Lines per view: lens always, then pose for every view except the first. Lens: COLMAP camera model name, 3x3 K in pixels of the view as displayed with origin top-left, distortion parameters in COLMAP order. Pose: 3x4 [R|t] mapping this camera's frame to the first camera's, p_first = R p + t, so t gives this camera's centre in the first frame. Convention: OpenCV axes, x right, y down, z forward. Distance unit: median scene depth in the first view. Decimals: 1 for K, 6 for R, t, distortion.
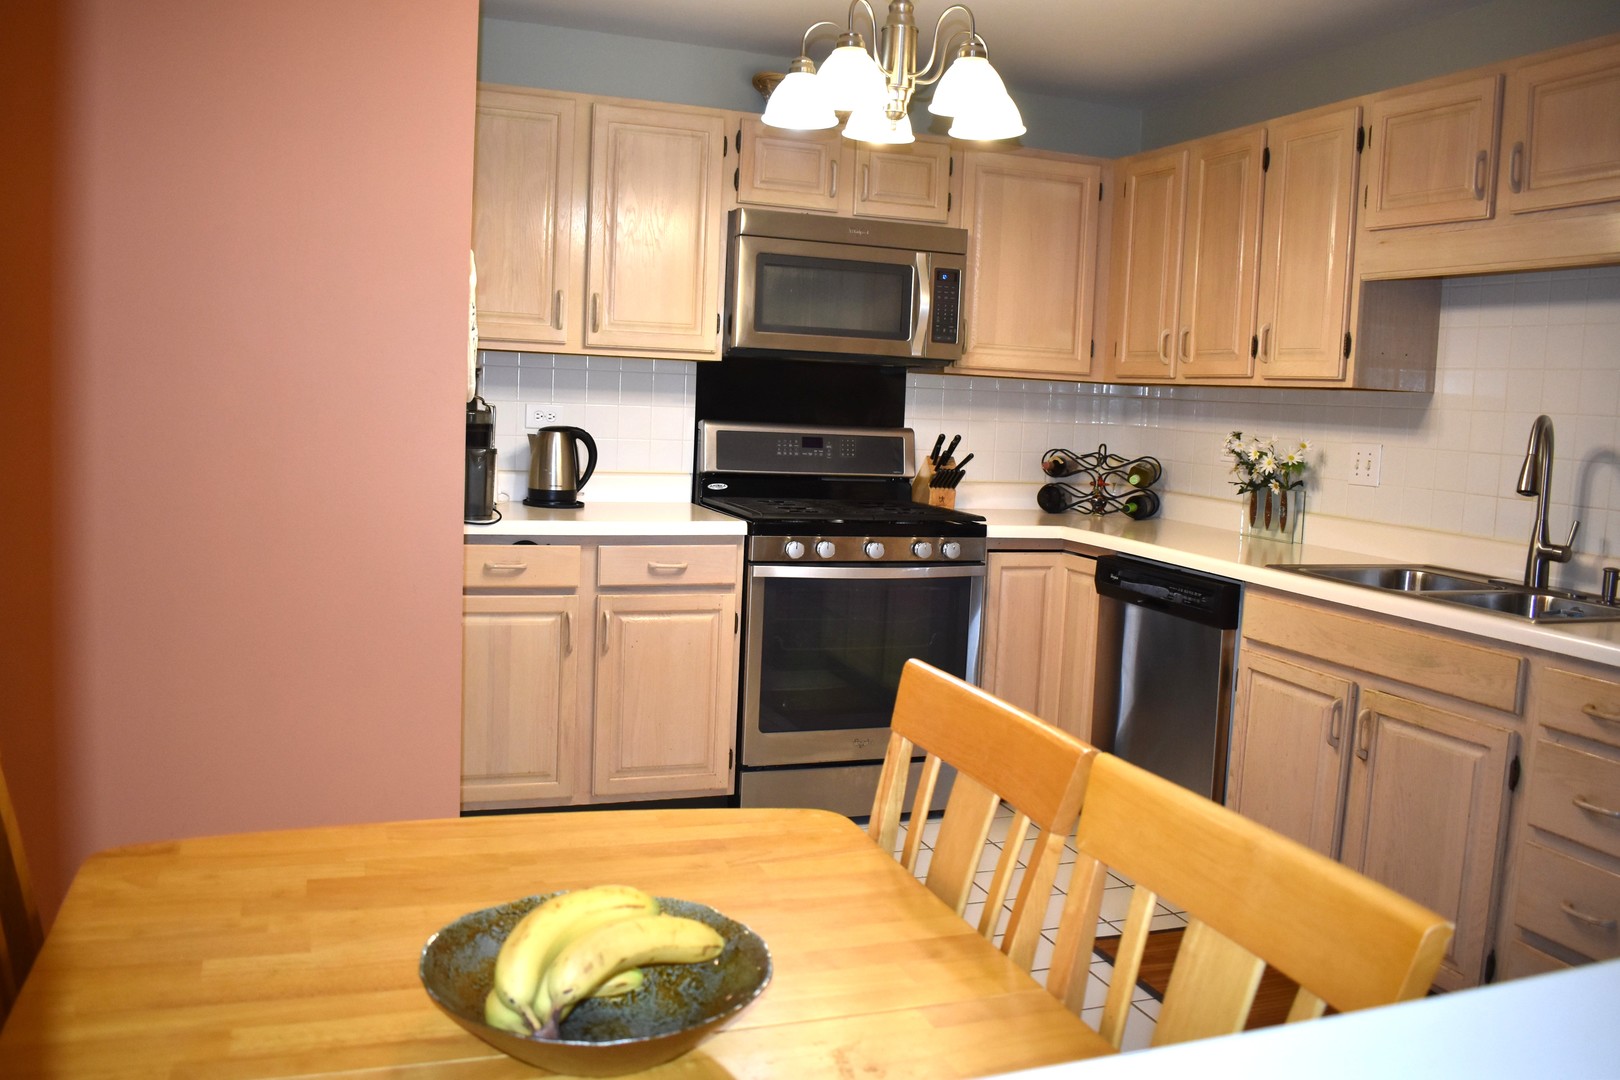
lens RADIAL K [[1307.4, 0, 809.6], [0, 1307.4, 514.1], [0, 0, 1]] dist [-0.103214, 0.003514]
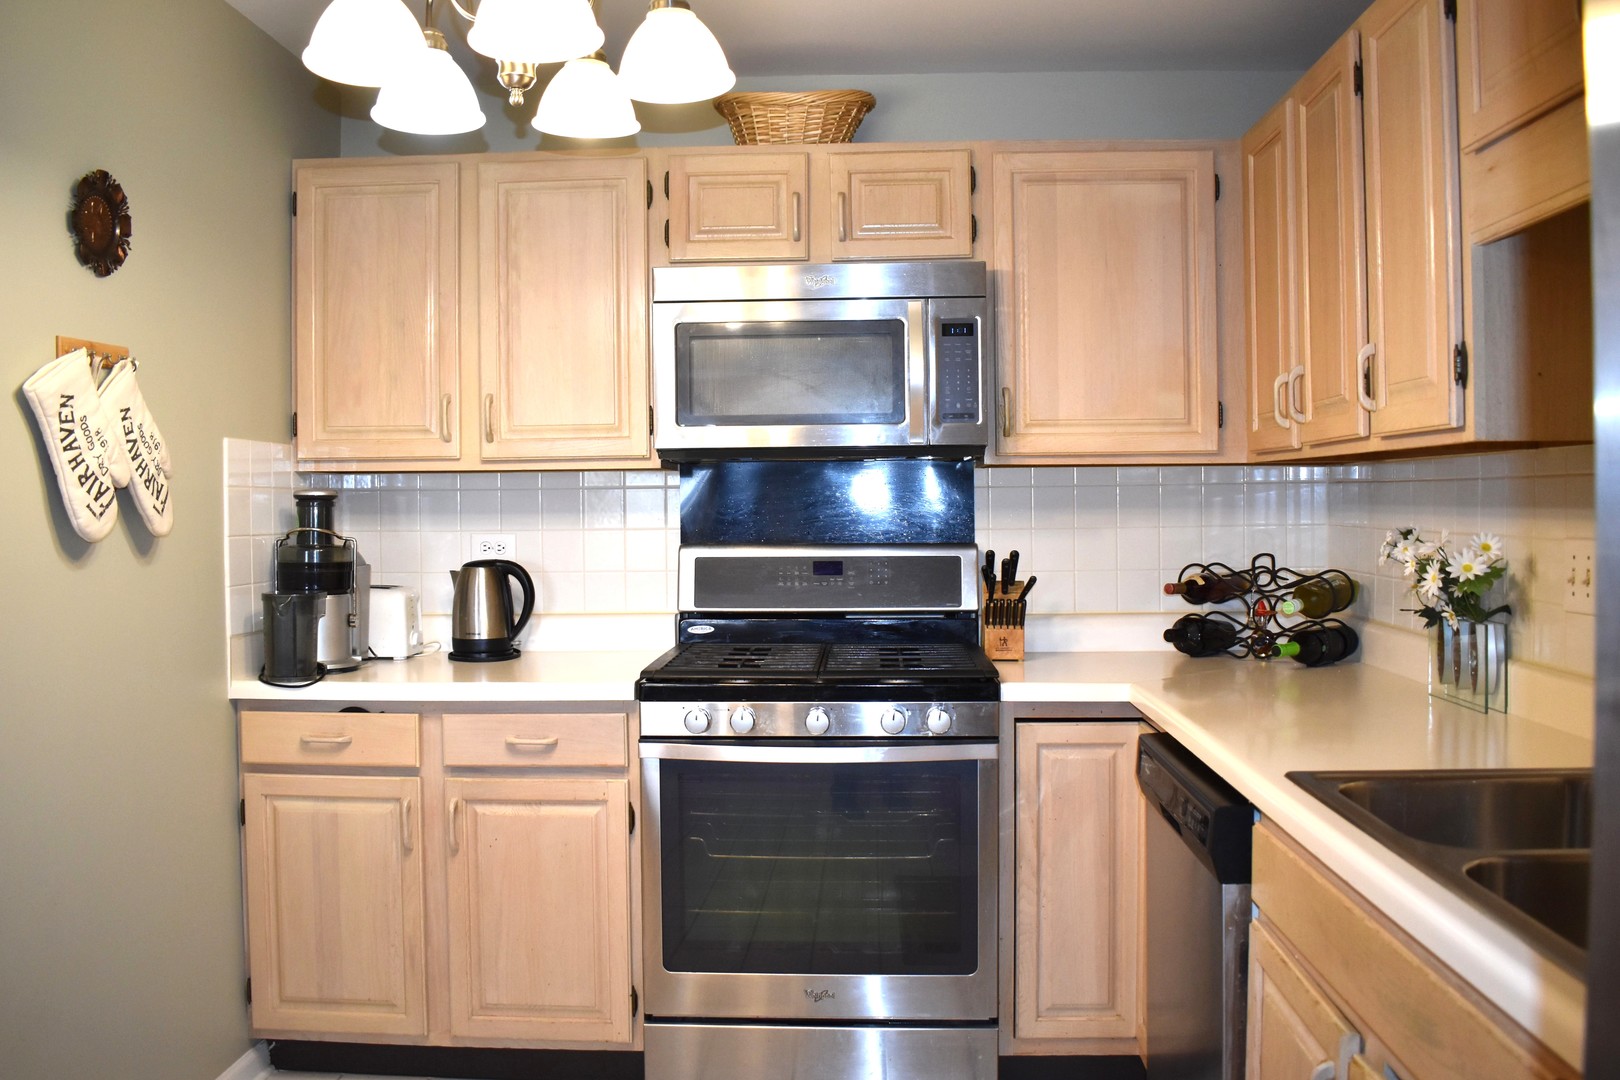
lens RADIAL K [[1307.4, 0, 809.6], [0, 1307.4, 514.1], [0, 0, 1]] dist [-0.103214, 0.003514]
pose [[0.918693, -0.049430, -0.391866, 0.315361], [0.014656, 0.995721, -0.091242, -0.019117], [0.394699, 0.078080, 0.915487, 0.334701]]
